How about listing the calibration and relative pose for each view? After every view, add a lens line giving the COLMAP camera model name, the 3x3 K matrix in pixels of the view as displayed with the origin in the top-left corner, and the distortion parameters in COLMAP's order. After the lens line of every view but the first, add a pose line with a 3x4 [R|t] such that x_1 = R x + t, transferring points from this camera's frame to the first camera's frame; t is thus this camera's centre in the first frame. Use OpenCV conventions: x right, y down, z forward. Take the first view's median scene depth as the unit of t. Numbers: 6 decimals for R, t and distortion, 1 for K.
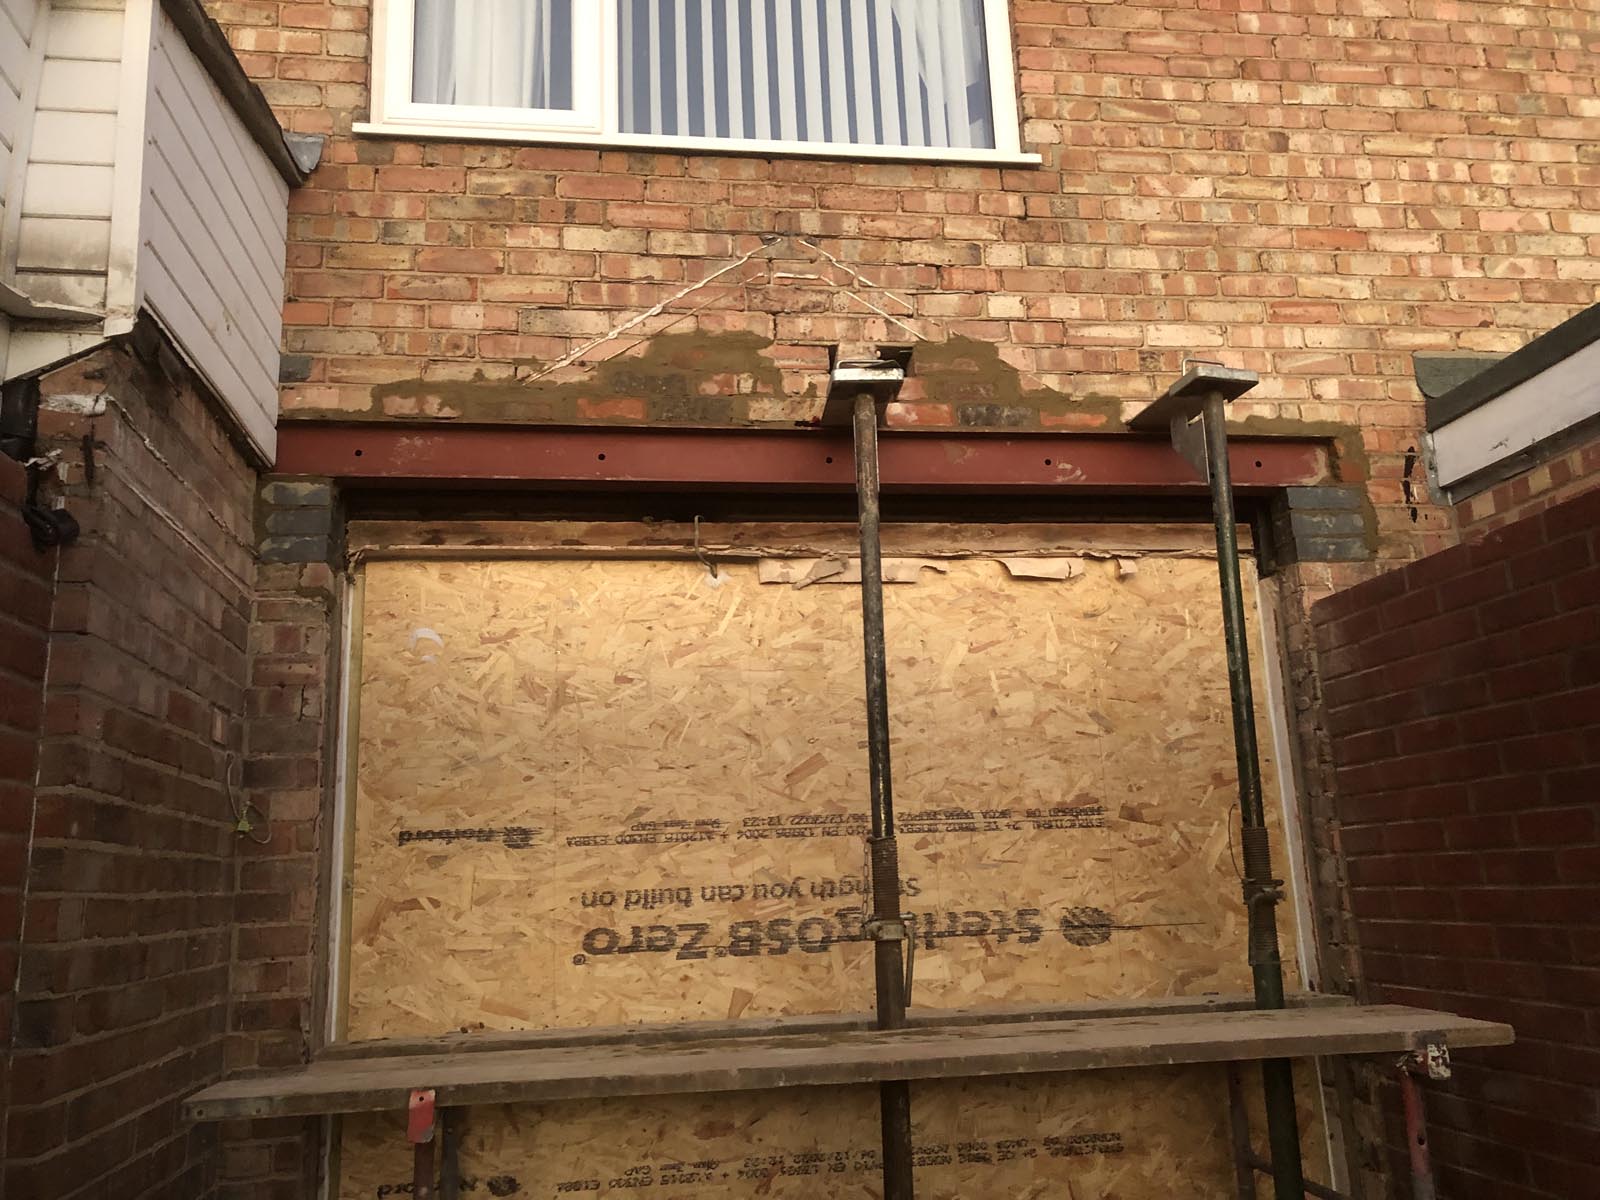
lens RADIAL K [[1311.8, 0, 783.7], [0, 1311.8, 580.7], [0, 0, 1]] dist [0.036468, -0.022532]
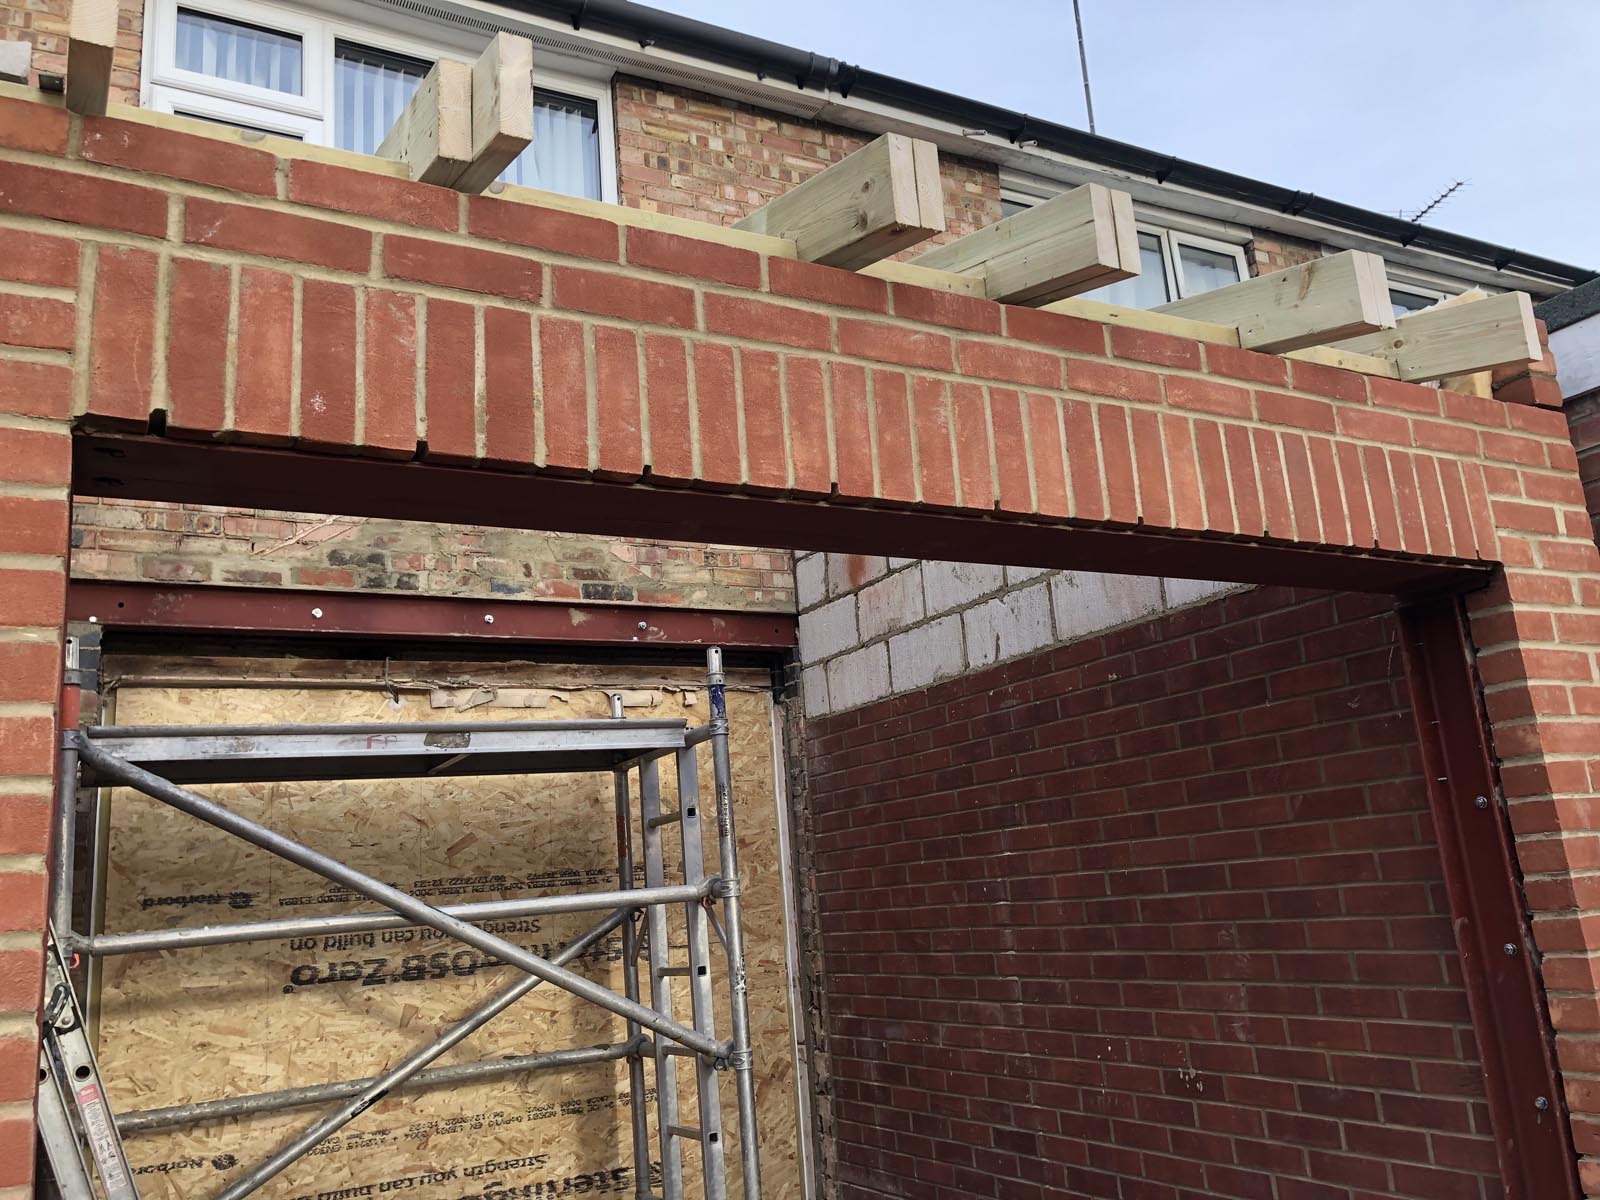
lens RADIAL K [[1311.8, 0, 793.1], [0, 1311.8, 593.2], [0, 0, 1]] dist [0.036468, -0.022532]
pose [[0.935665, 0.048794, 0.349501, -0.151632], [-0.041206, 0.998726, -0.029118, -0.092764], [-0.350476, 0.012844, 0.936484, -0.421345]]
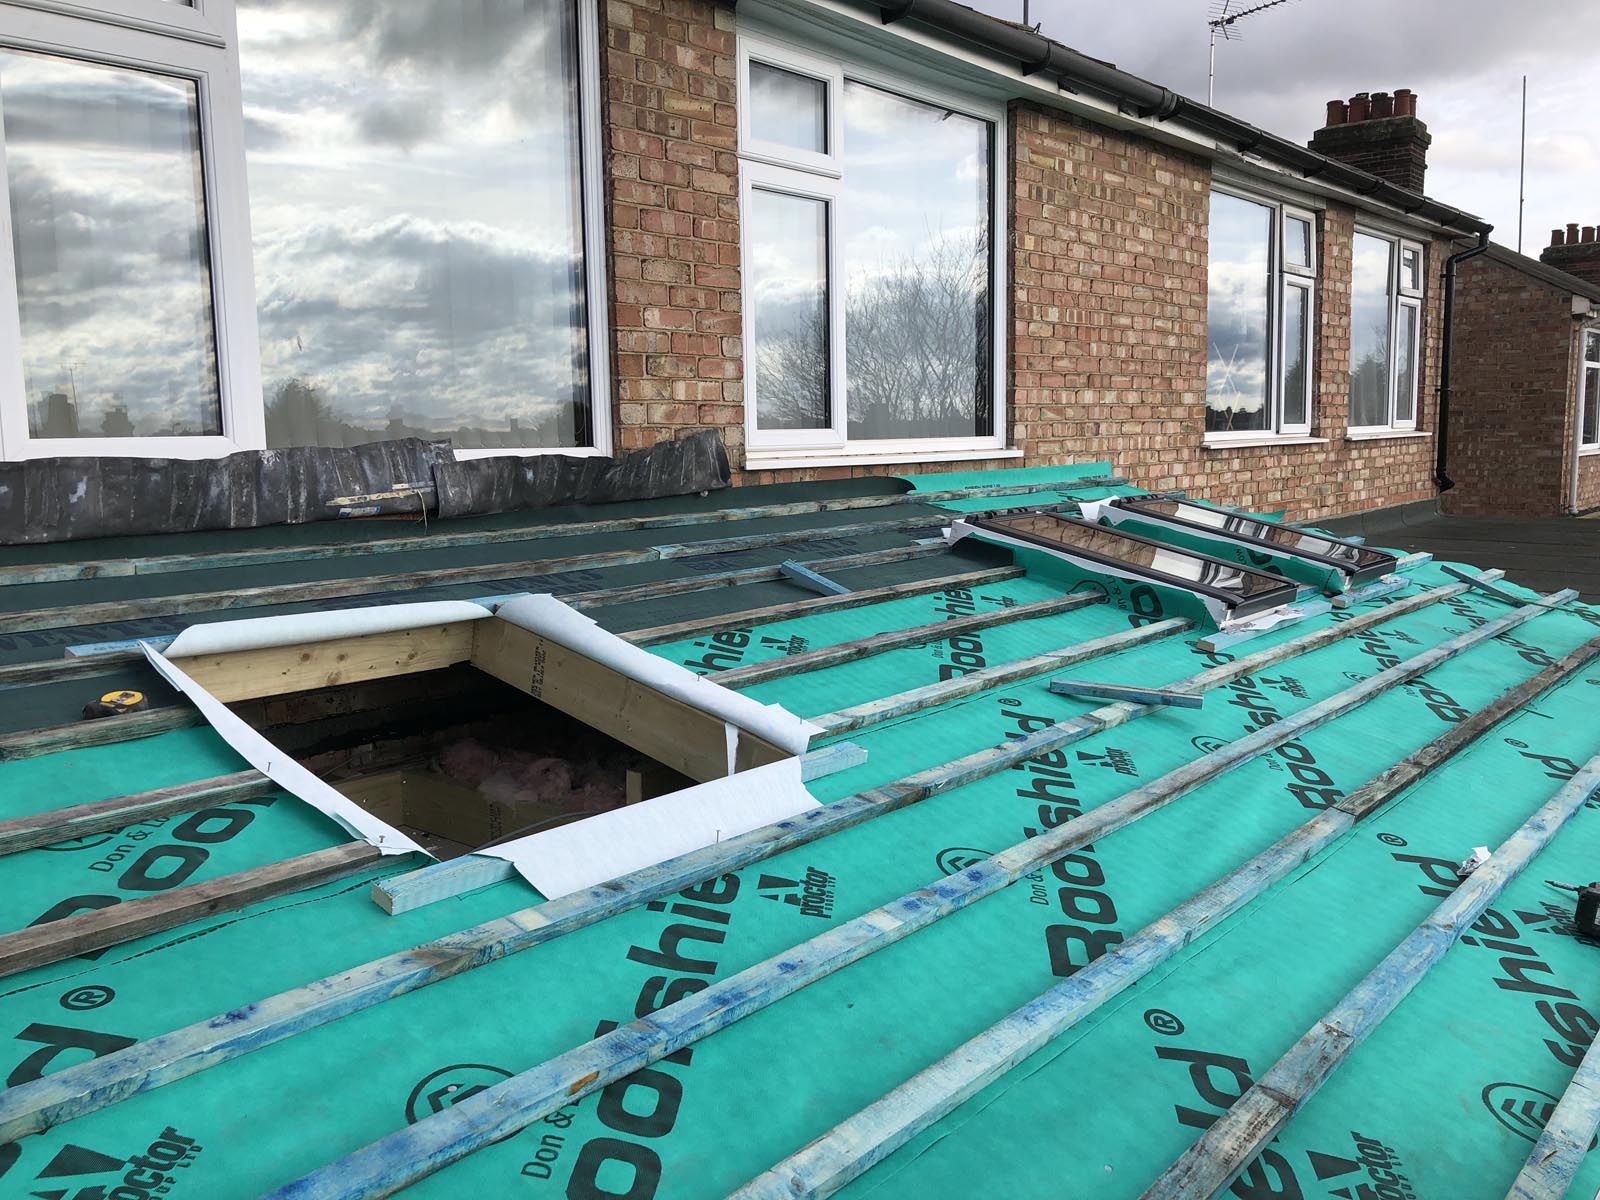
lens RADIAL K [[1311.8, 0, 807.3], [0, 1311.8, 577.6], [0, 0, 1]] dist [0.036468, -0.022532]
pose [[0.747213, -0.049083, 0.662769, -1.152197], [-0.167431, 0.951199, 0.259207, -0.582044], [-0.643148, -0.304651, 0.702530, -0.017062]]
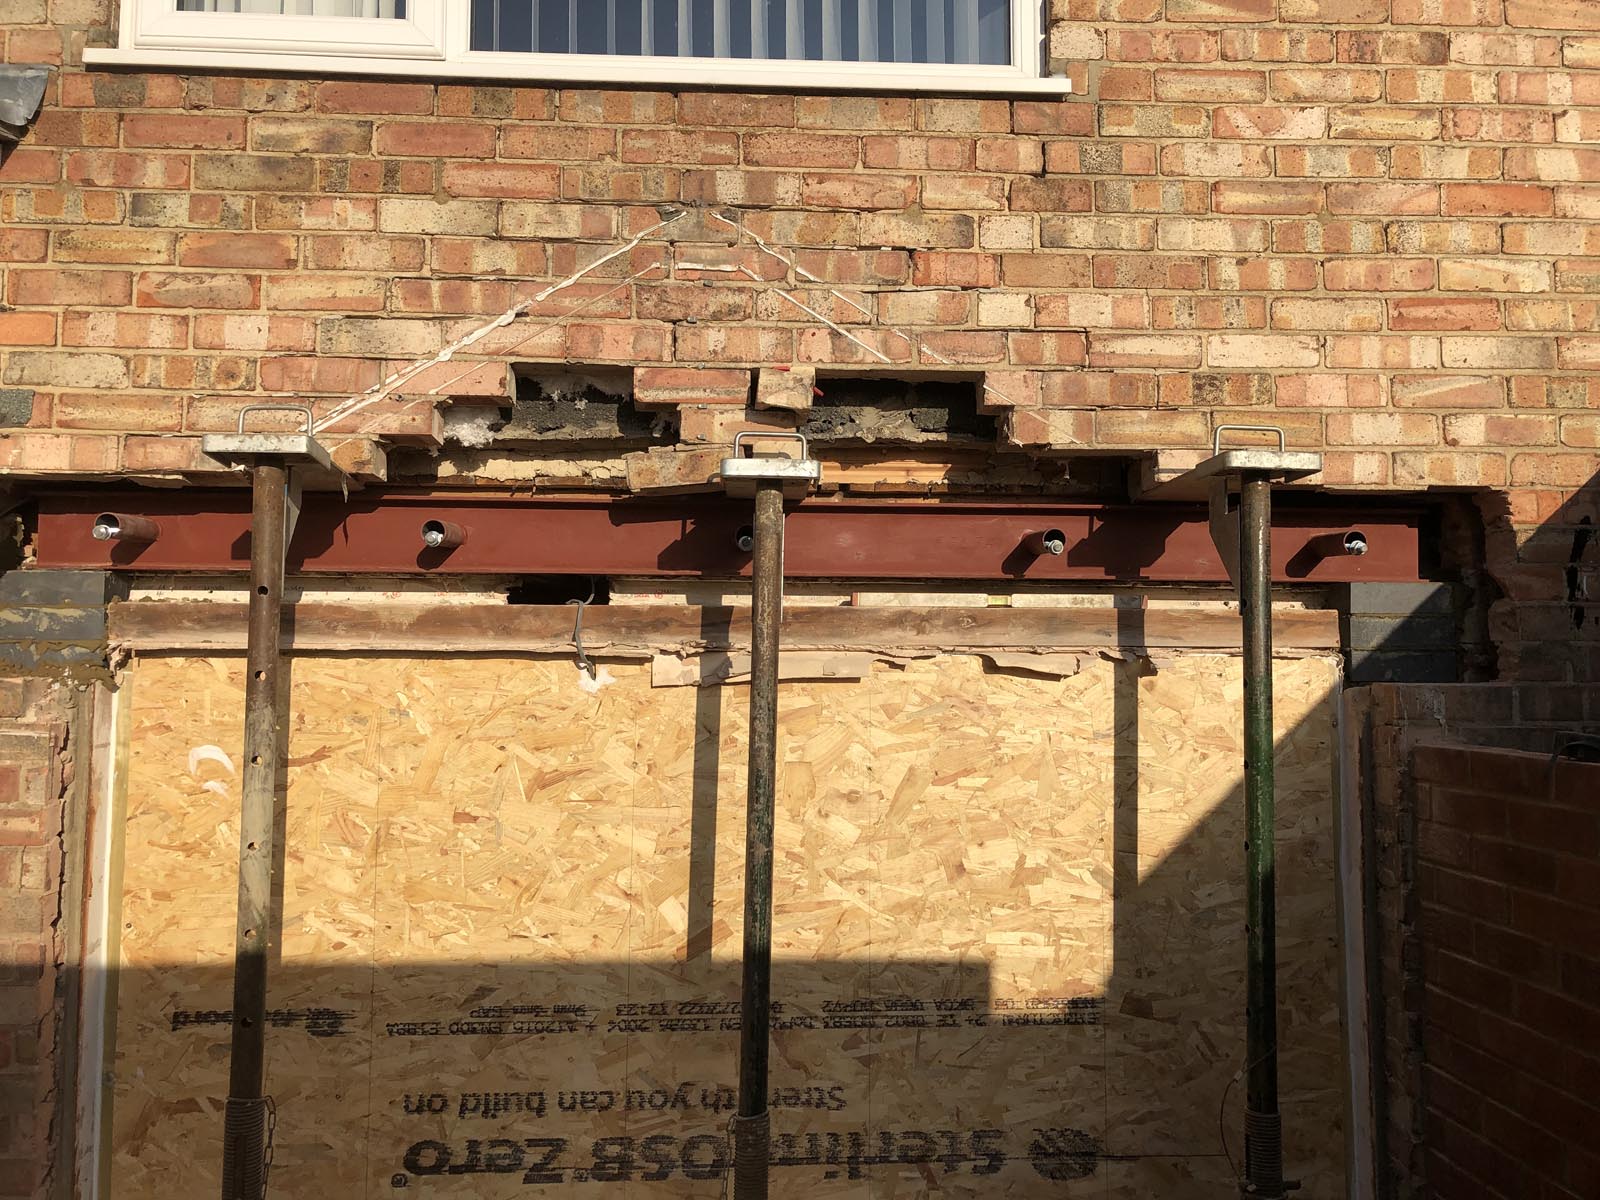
lens RADIAL K [[1311.8, 0, 790.9], [0, 1311.8, 584.4], [0, 0, 1]] dist [0.036468, -0.022532]
pose [[0.995446, 0.032564, -0.089594, 0.126914], [-0.017734, 0.986698, 0.161592, -0.180968], [0.093664, -0.159267, 0.982782, 0.279563]]
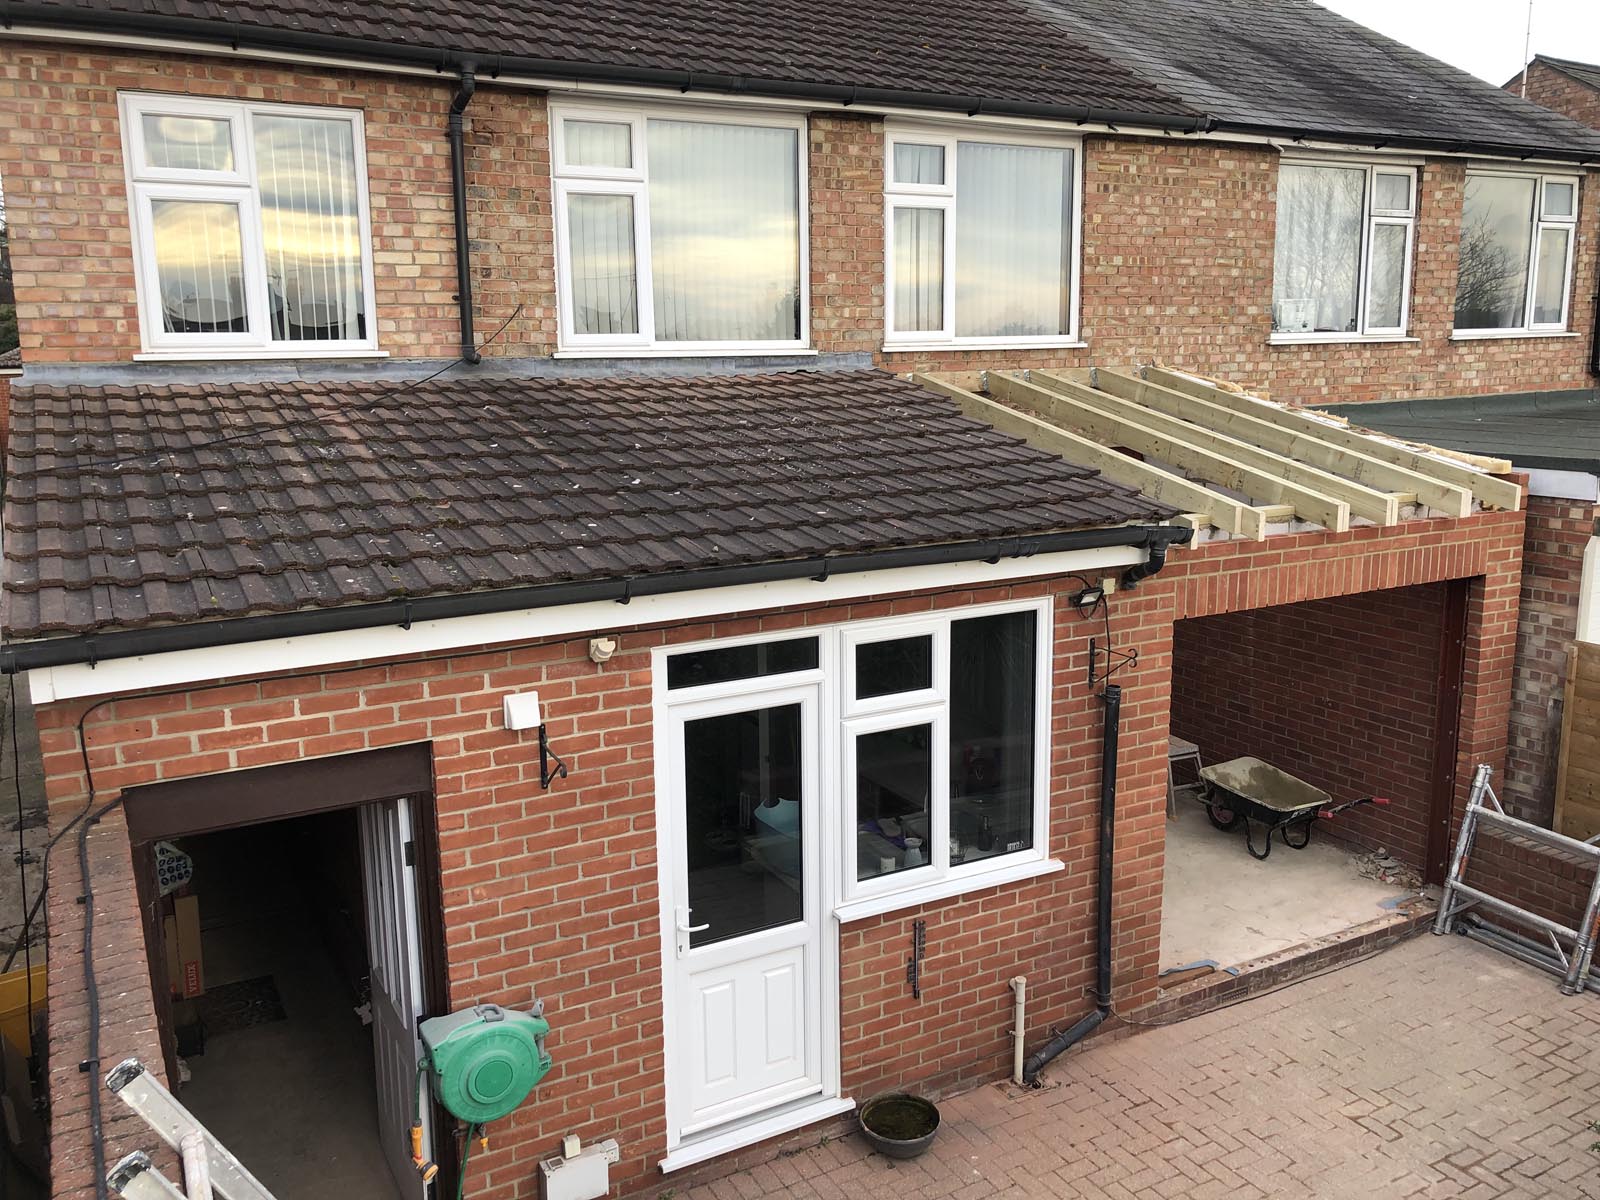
lens RADIAL K [[1311.8, 0, 813.9], [0, 1311.8, 575.8], [0, 0, 1]] dist [0.036468, -0.022532]
pose [[0.931479, -0.039819, 0.361609, -1.427706], [-0.105328, 0.921901, 0.372833, -0.889343], [-0.348213, -0.385374, 0.854538, -1.411301]]
